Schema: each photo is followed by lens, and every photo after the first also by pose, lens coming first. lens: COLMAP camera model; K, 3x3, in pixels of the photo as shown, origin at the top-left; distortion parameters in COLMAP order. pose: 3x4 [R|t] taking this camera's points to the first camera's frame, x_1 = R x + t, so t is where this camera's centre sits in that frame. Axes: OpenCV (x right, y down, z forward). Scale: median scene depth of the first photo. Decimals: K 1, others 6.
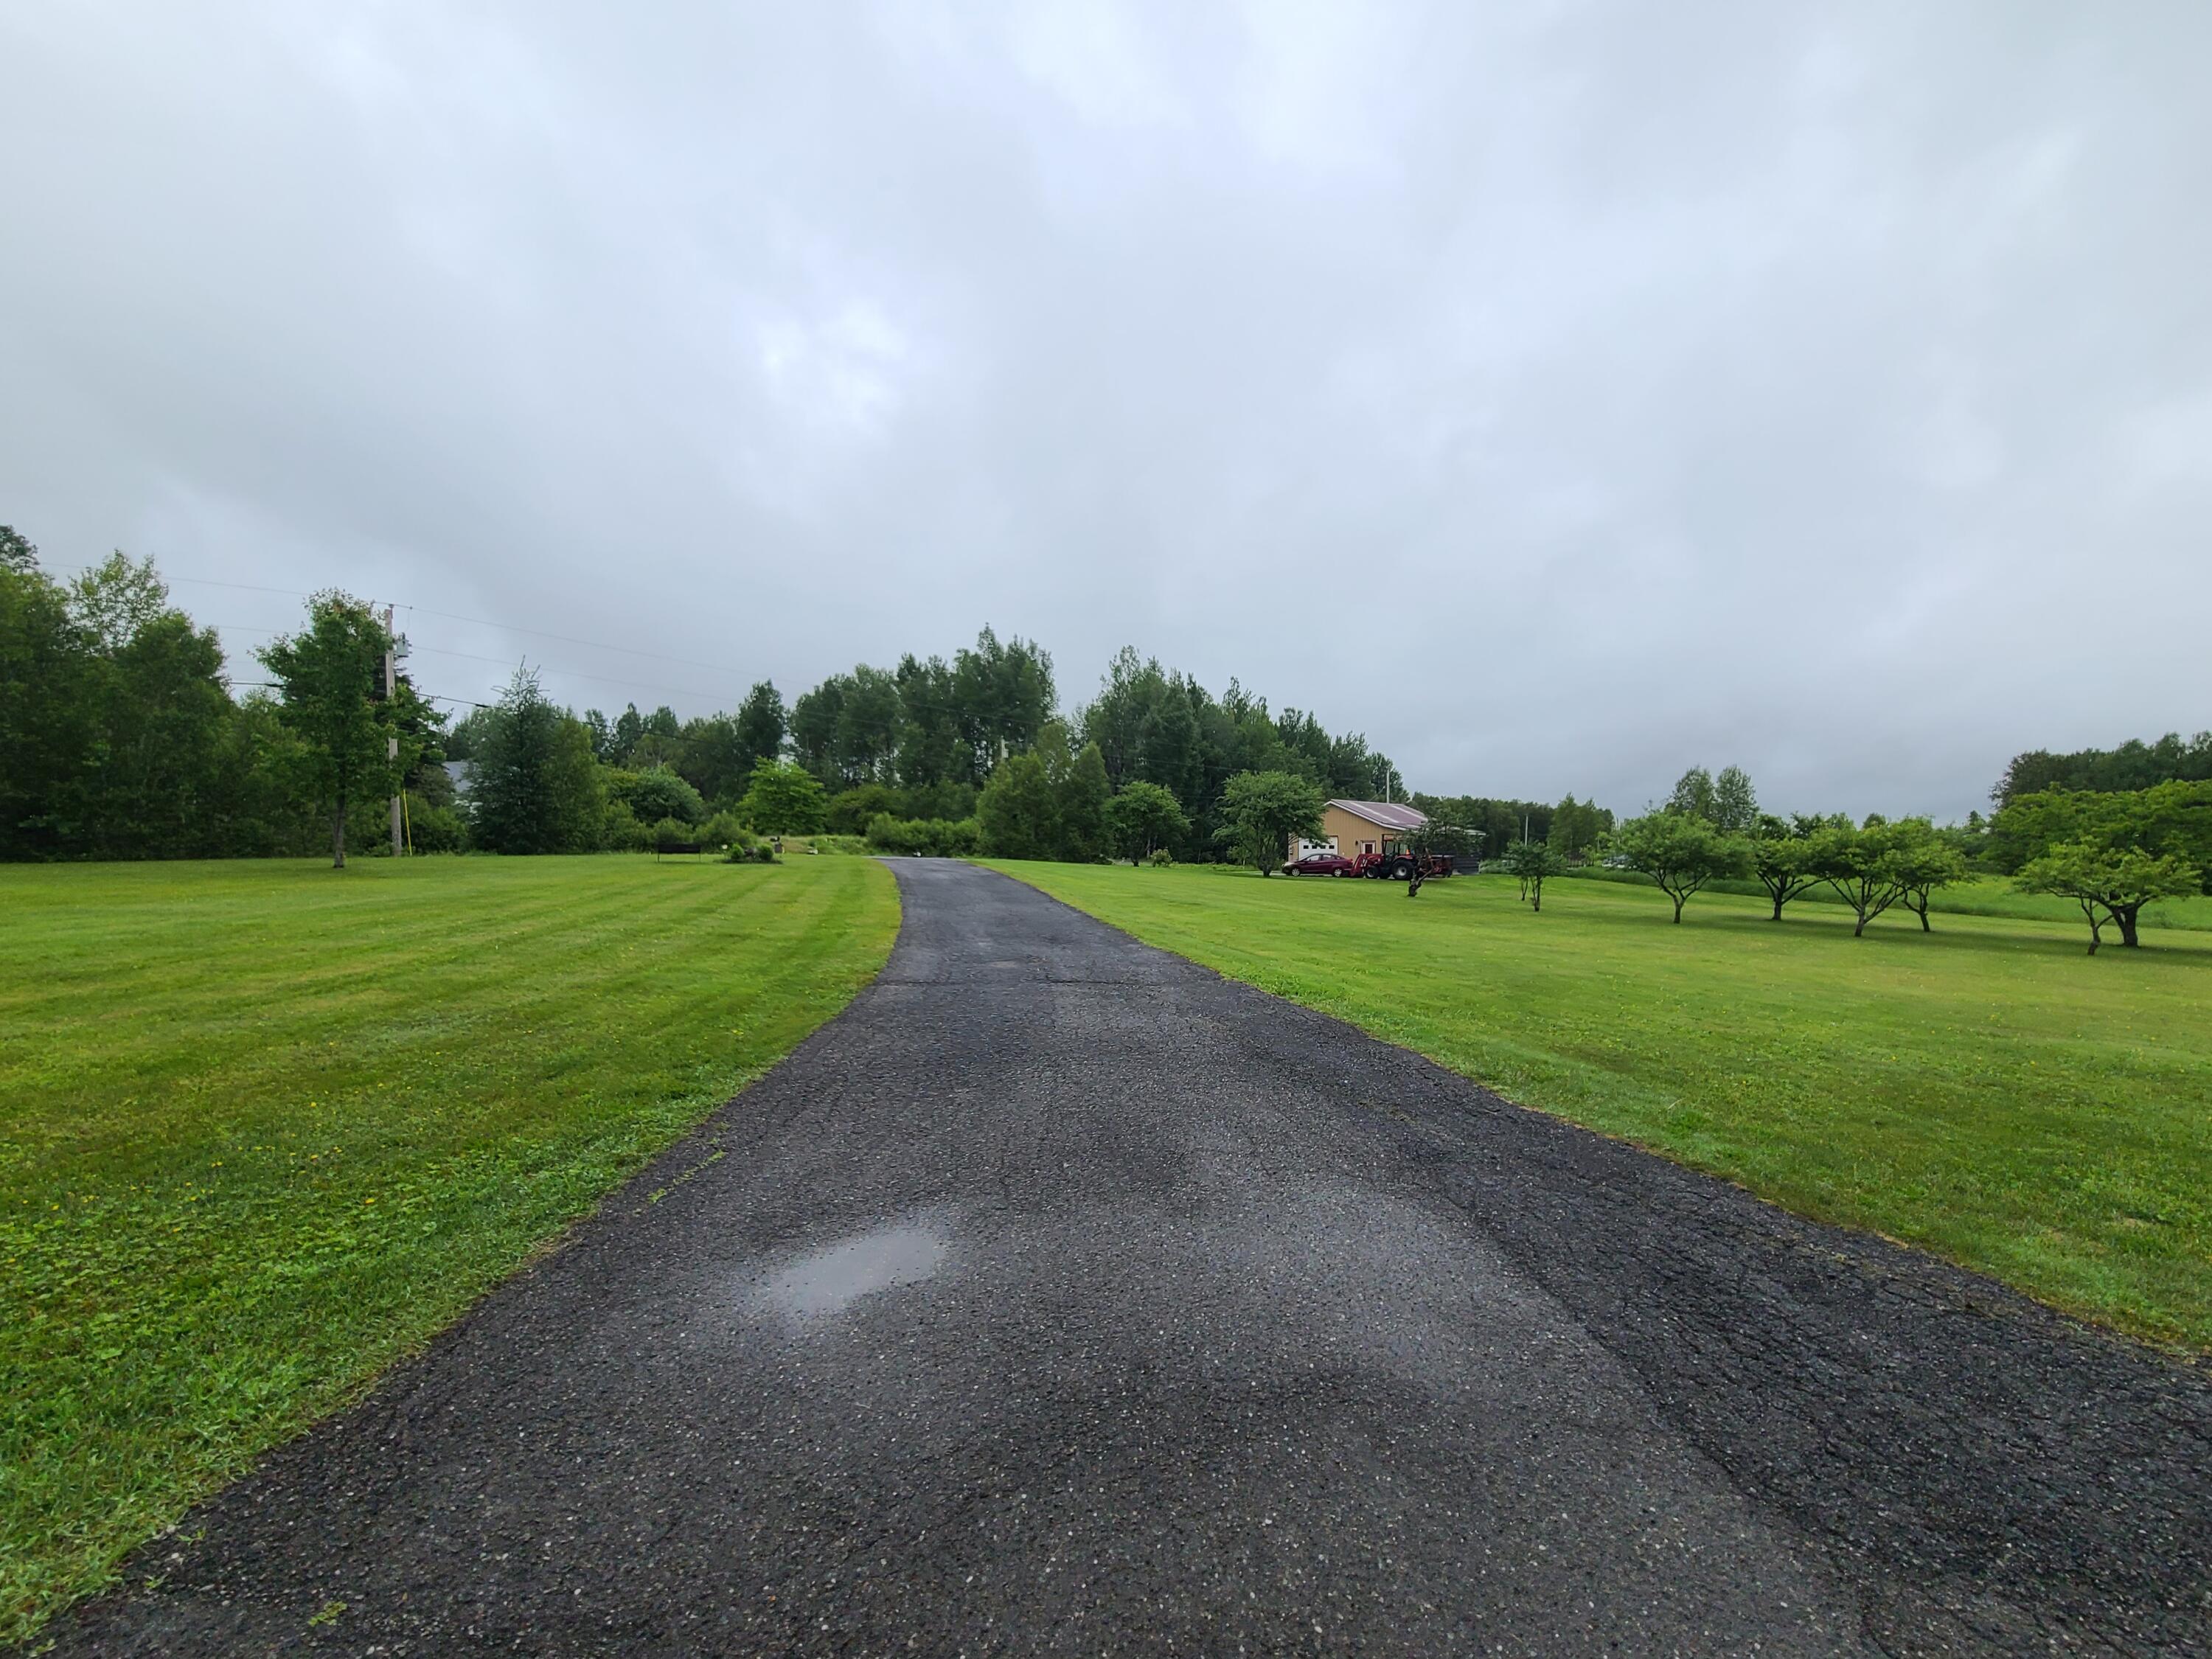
lens RADIAL K [[881.8, 0, 1117.8], [0, 881.8, 834.9], [0, 0, 1]] dist [-0.001305, -0.000142]
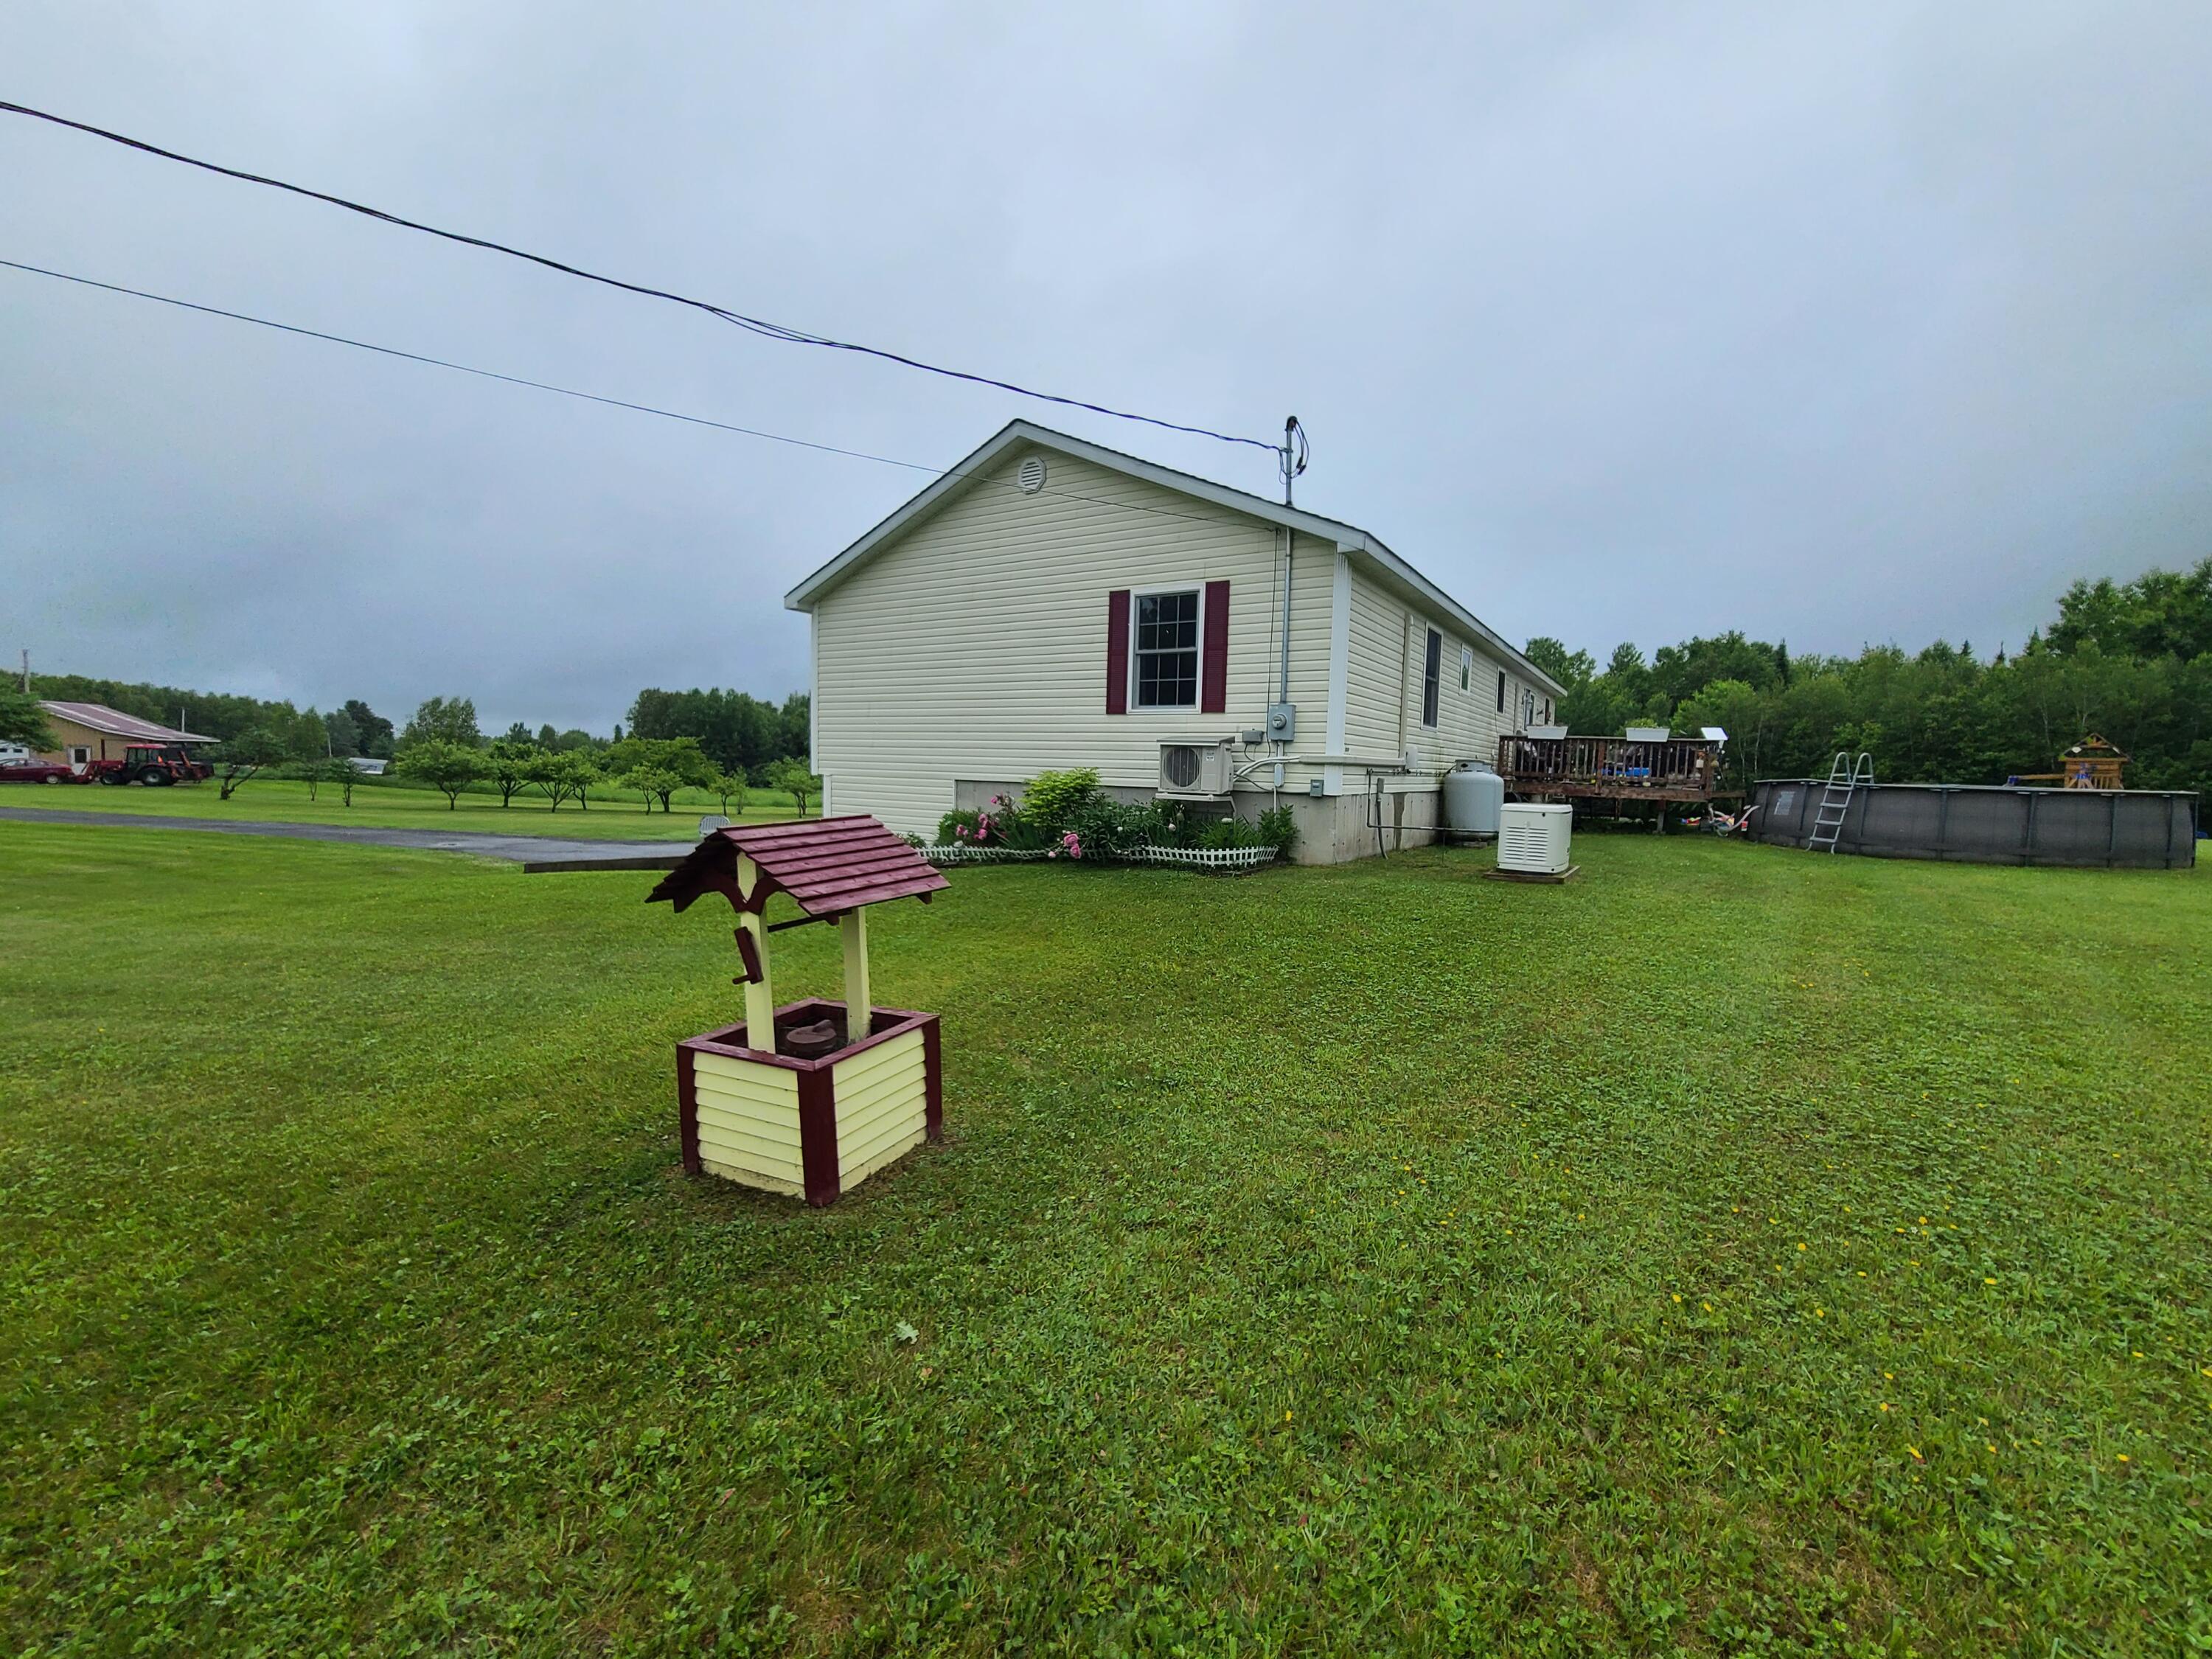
lens RADIAL K [[881.8, 0, 1117.8], [0, 881.8, 834.9], [0, 0, 1]] dist [-0.001305, -0.000142]
pose [[0.285022, -0.067643, 0.956131, -0.354466], [-0.041870, 0.995676, 0.082922, -0.025623], [-0.957606, -0.063668, 0.280957, -0.393915]]
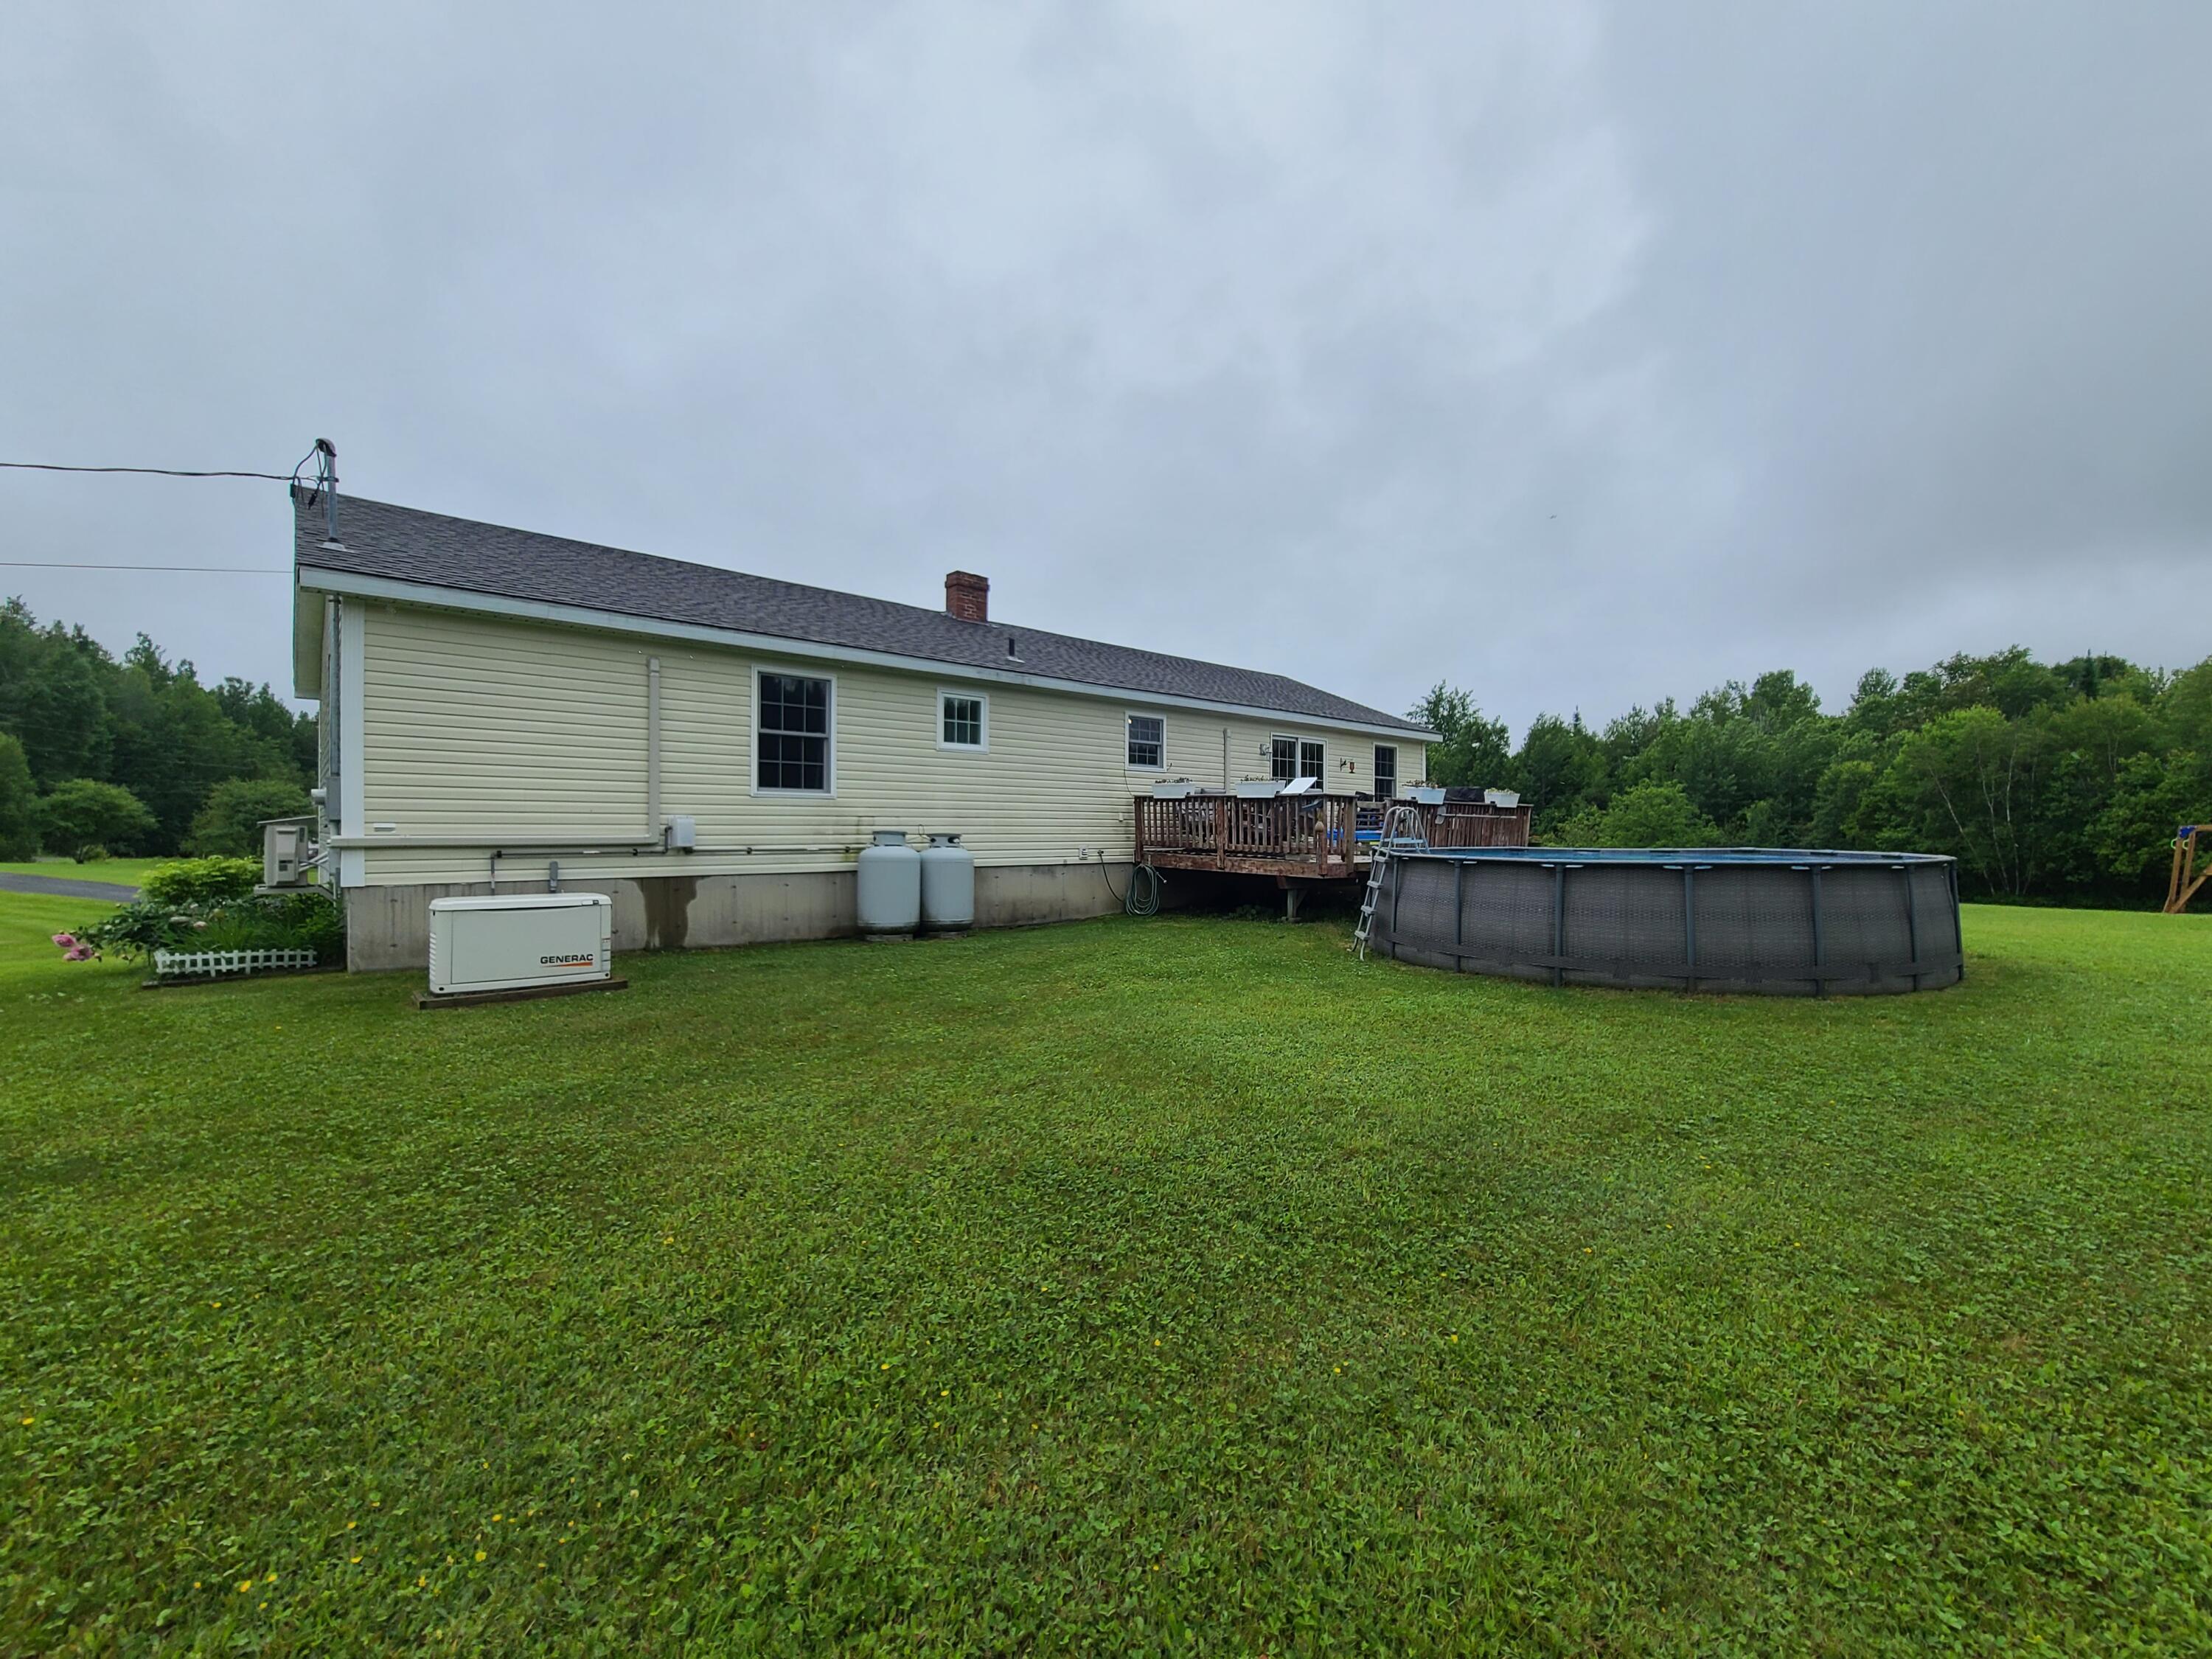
lens RADIAL K [[870.3, 0, 1106.0], [0, 870.3, 829.5], [0, 0, 1]] dist [-0.001424, -0.000233]
pose [[0.534124, 0.001207, 0.845405, -0.212481], [-0.015956, 0.999835, 0.008654, -0.034300], [-0.845255, -0.018112, 0.534056, -0.588057]]
